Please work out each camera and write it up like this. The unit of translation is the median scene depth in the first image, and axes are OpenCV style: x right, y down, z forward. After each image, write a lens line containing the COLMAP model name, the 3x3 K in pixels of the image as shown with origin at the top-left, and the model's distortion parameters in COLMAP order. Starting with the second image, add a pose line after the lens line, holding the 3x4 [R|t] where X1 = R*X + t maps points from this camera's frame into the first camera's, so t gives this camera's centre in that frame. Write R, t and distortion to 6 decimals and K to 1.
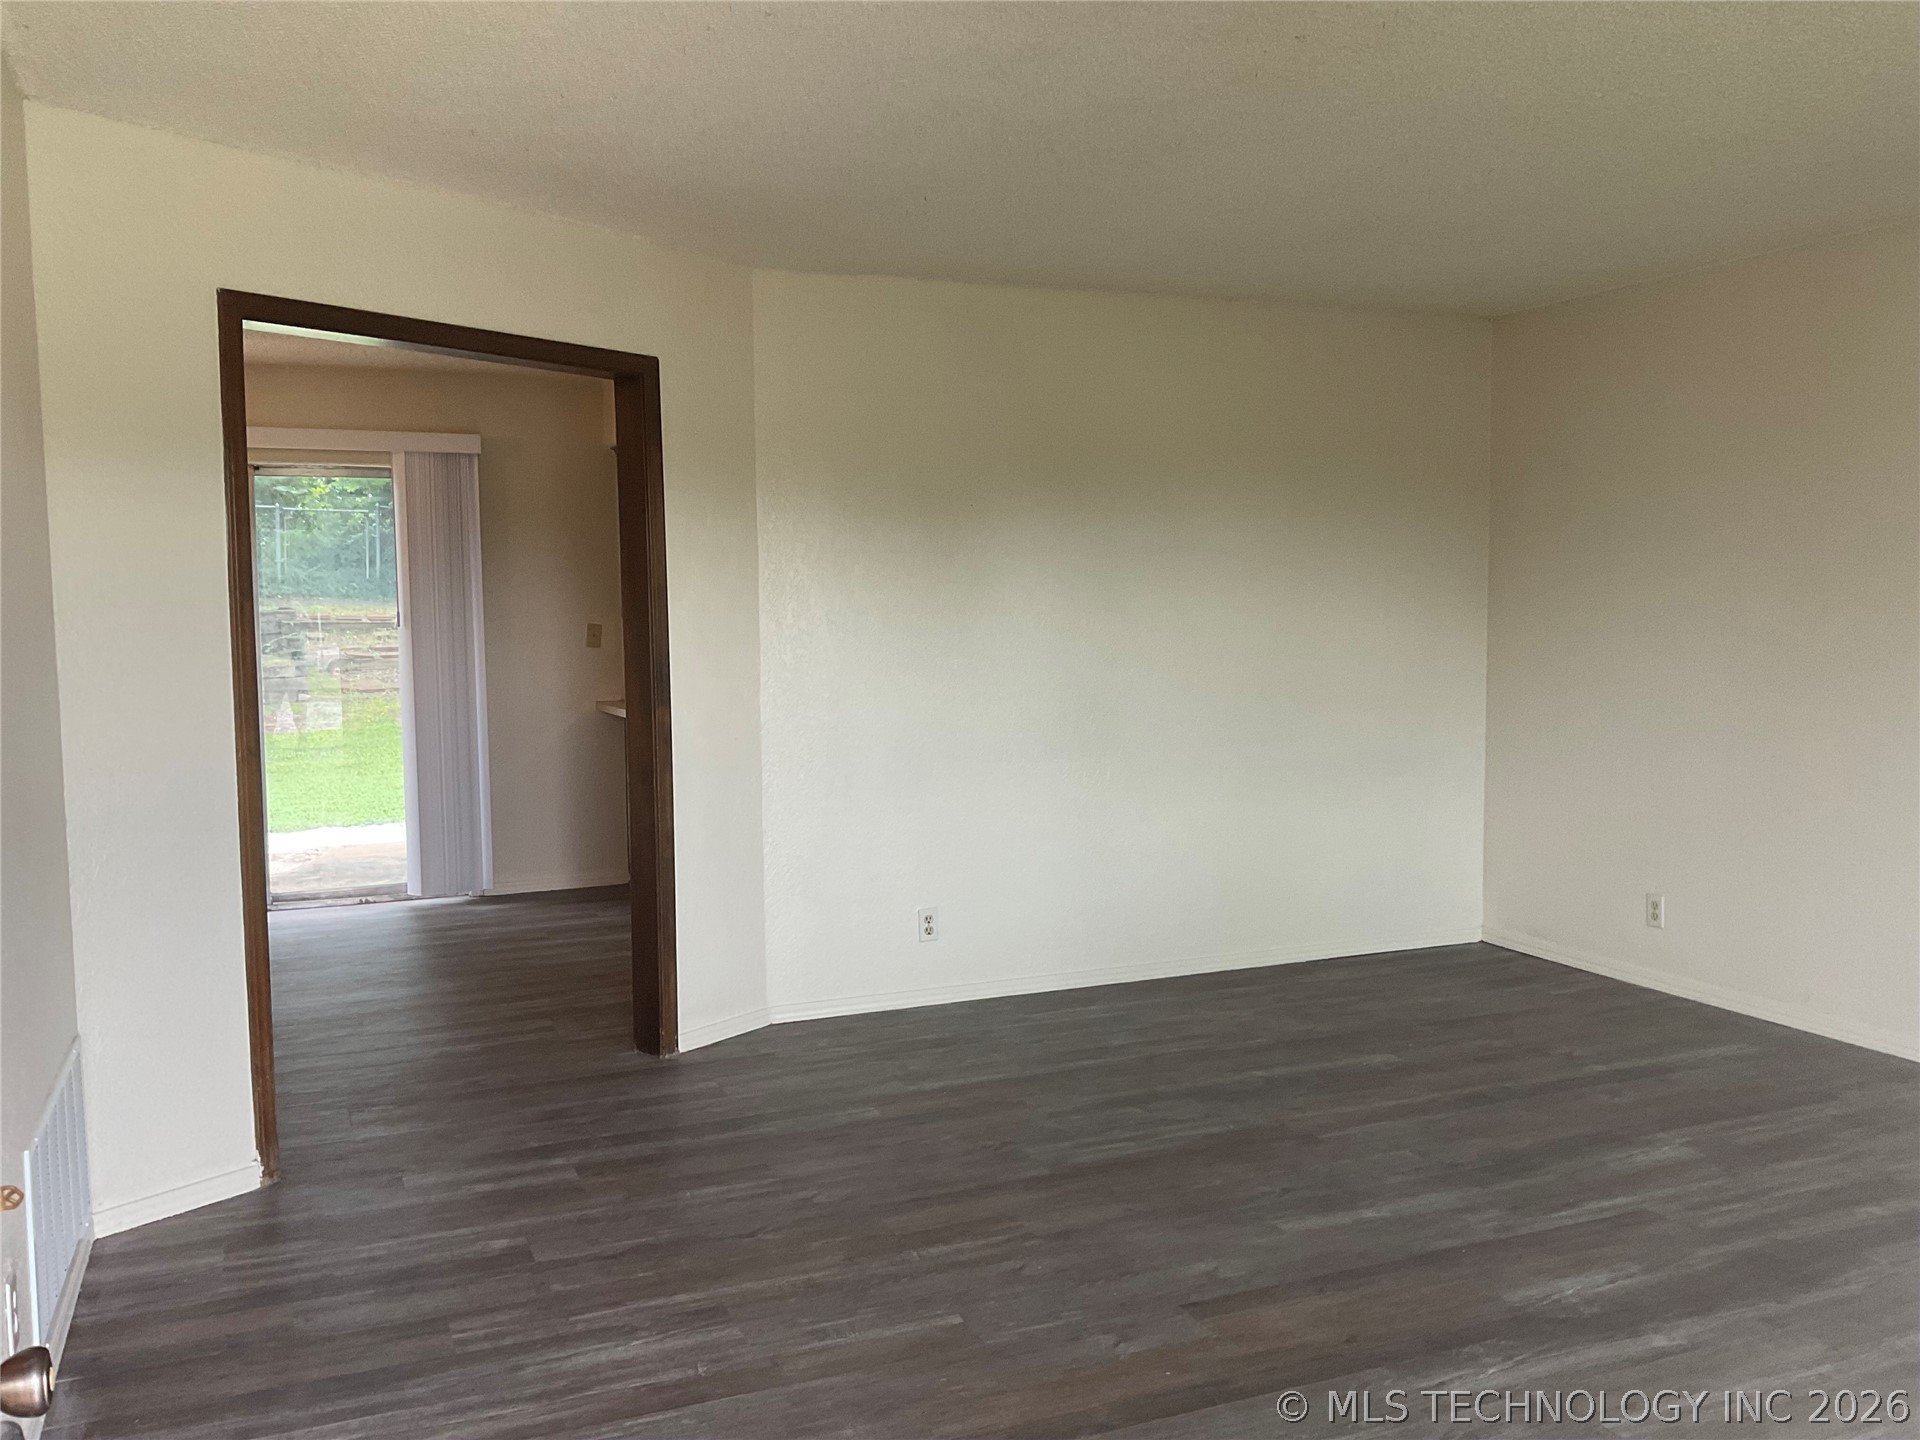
lens RADIAL K [[1569.5, 0, 960.0], [0, 1569.5, 720.0], [0, 0, 1]] dist [0.107503, -0.189460]
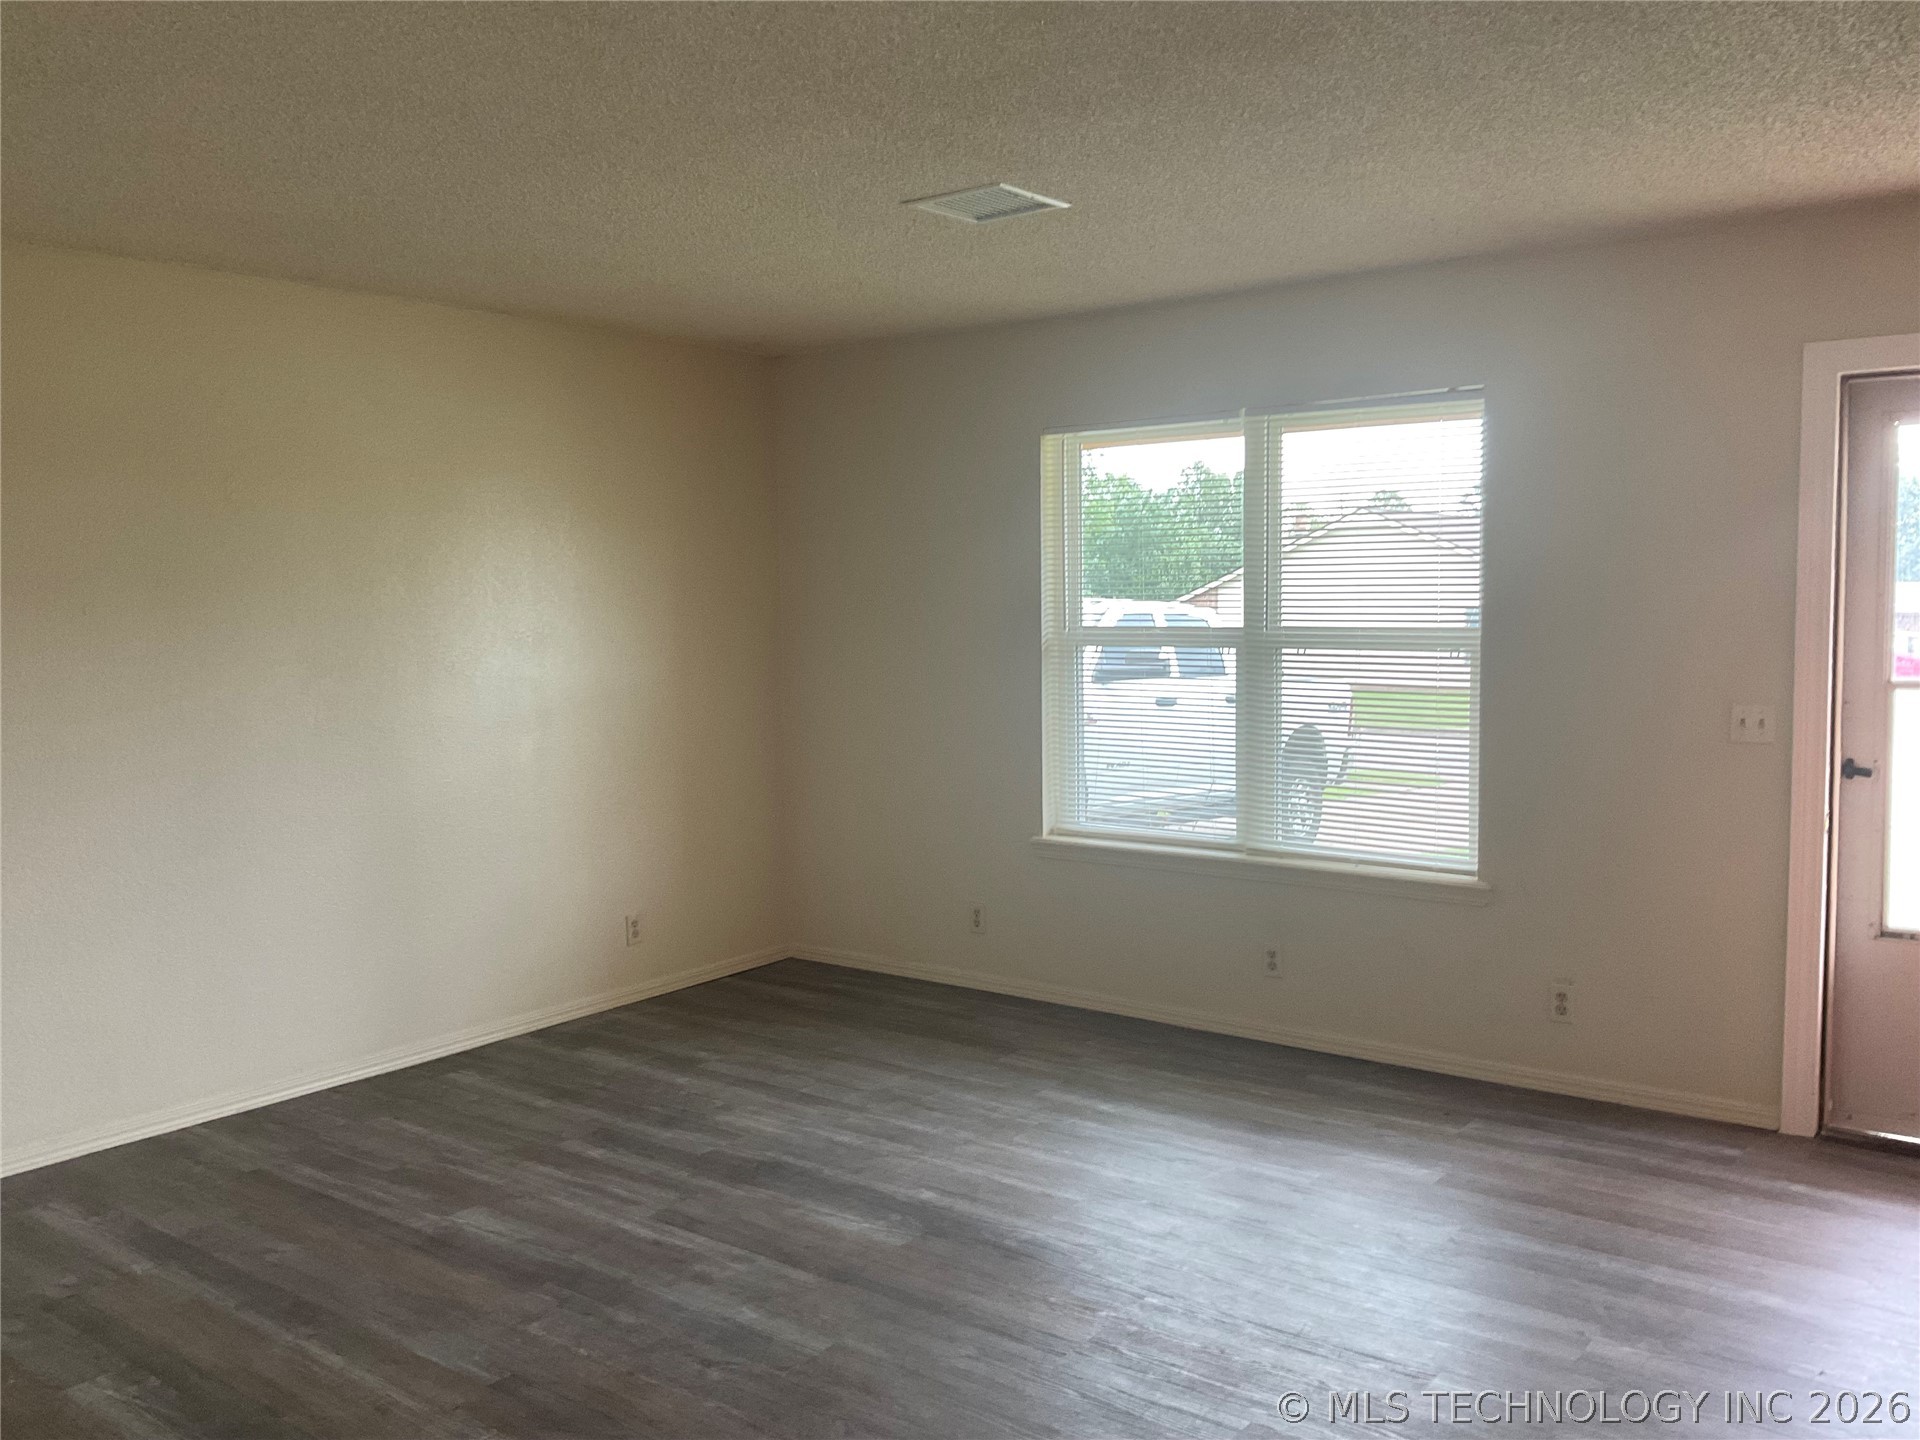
lens RADIAL K [[1585.3, 0, 955.4], [0, 1585.3, 715.2], [0, 0, 1]] dist [0.103799, -0.200499]
pose [[-0.490976, -0.053369, 0.869537, -0.549205], [0.079969, 0.991147, 0.105986, -0.119626], [-0.867495, 0.121572, -0.482361, 1.176938]]
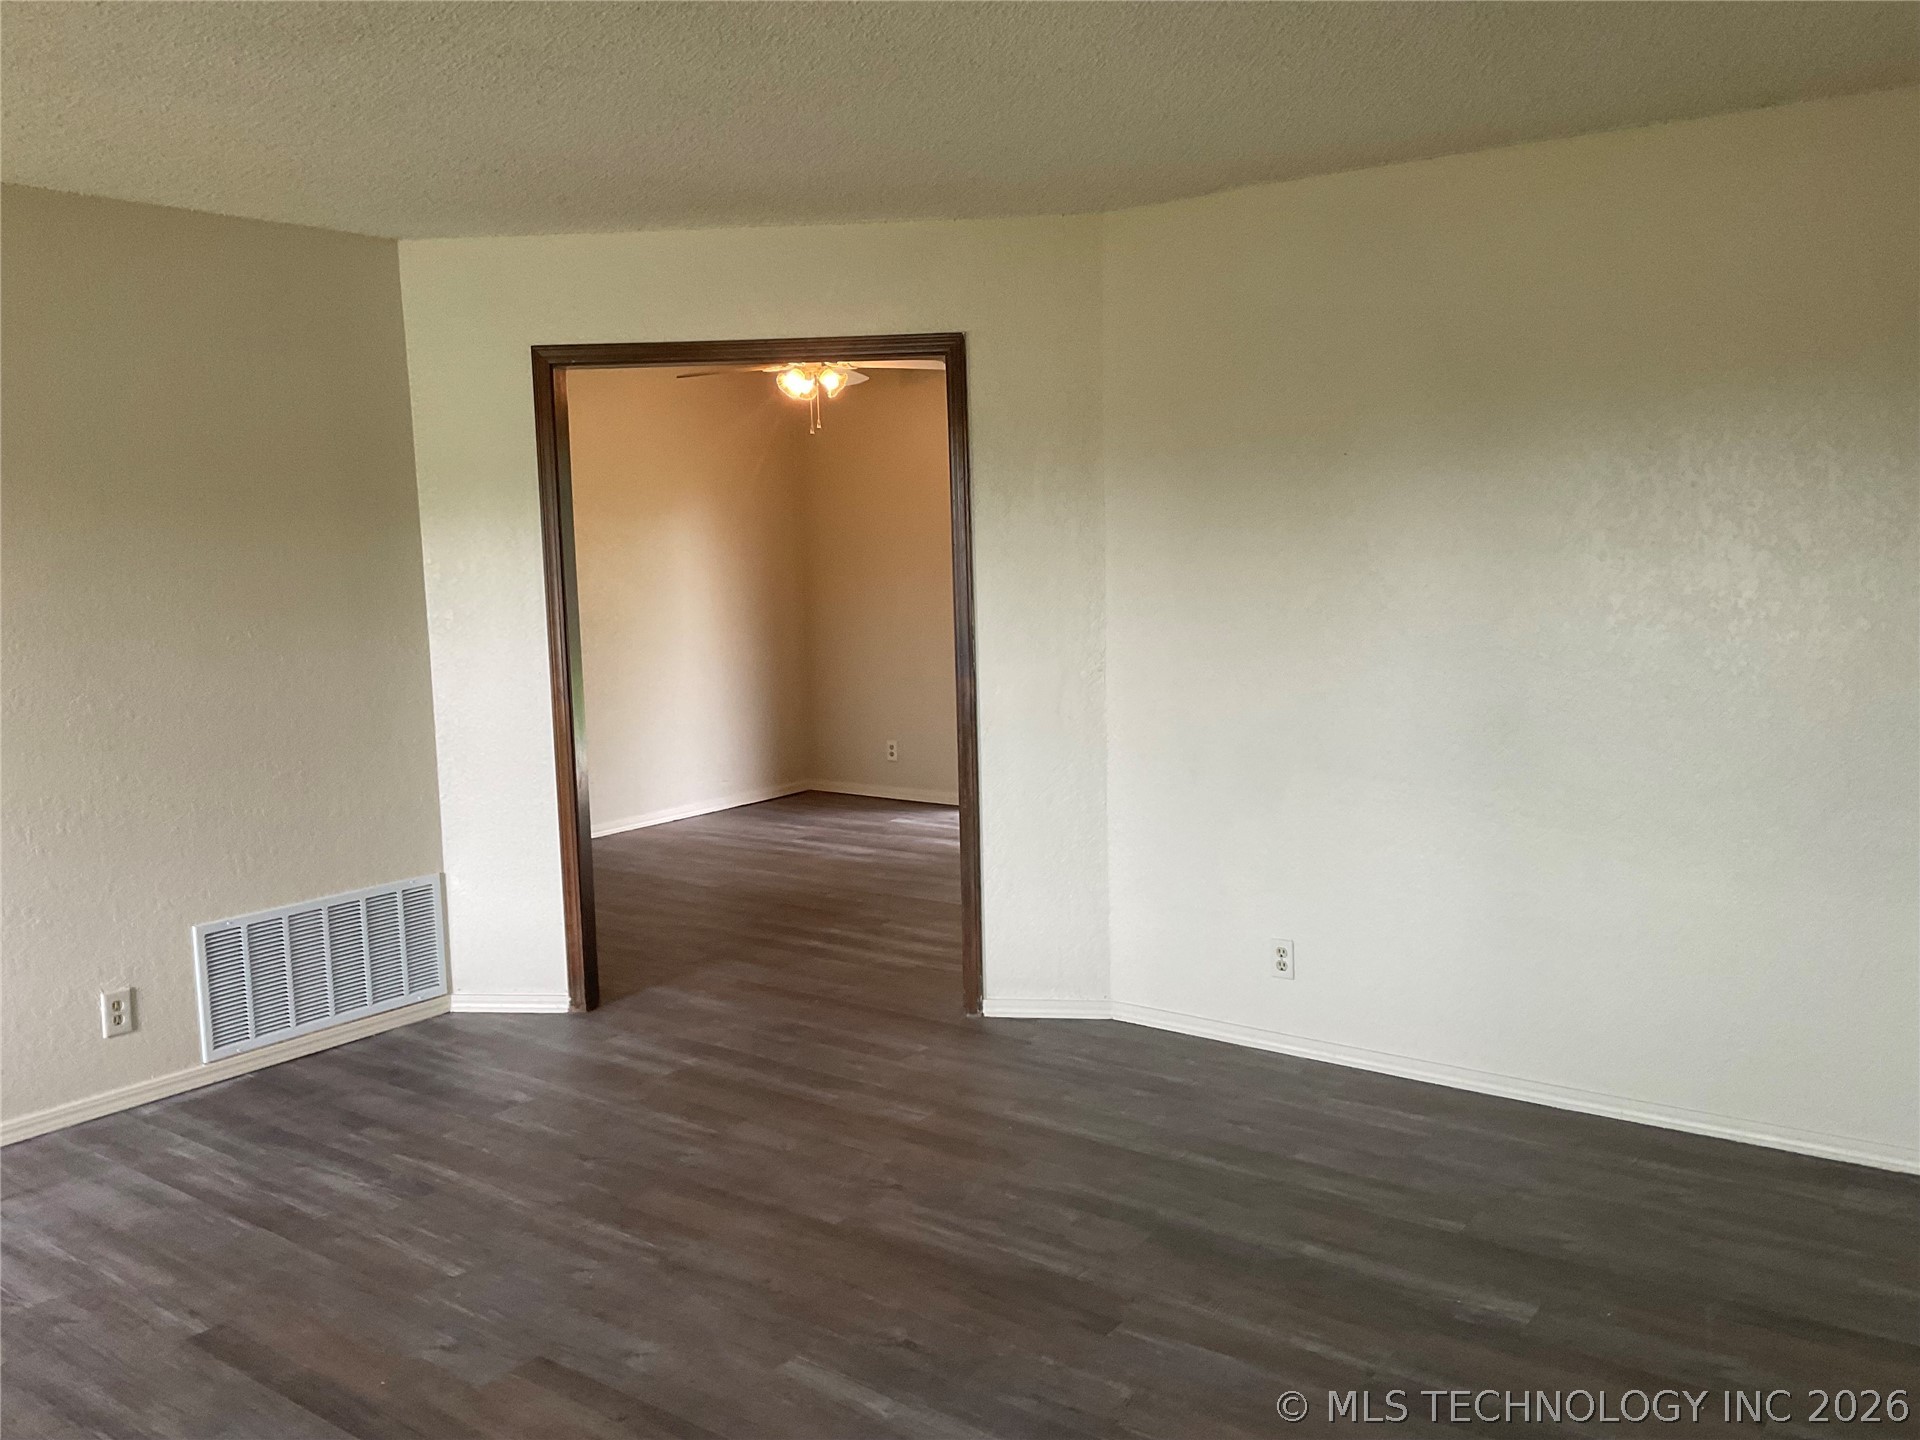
lens RADIAL K [[1585.3, 0, 955.4], [0, 1585.3, 715.2], [0, 0, 1]] dist [0.103799, -0.200499]
pose [[0.505114, 0.101538, -0.857059, 0.833511], [-0.046690, 0.994816, 0.090341, -0.093792], [0.861789, -0.005616, 0.507236, 0.566926]]
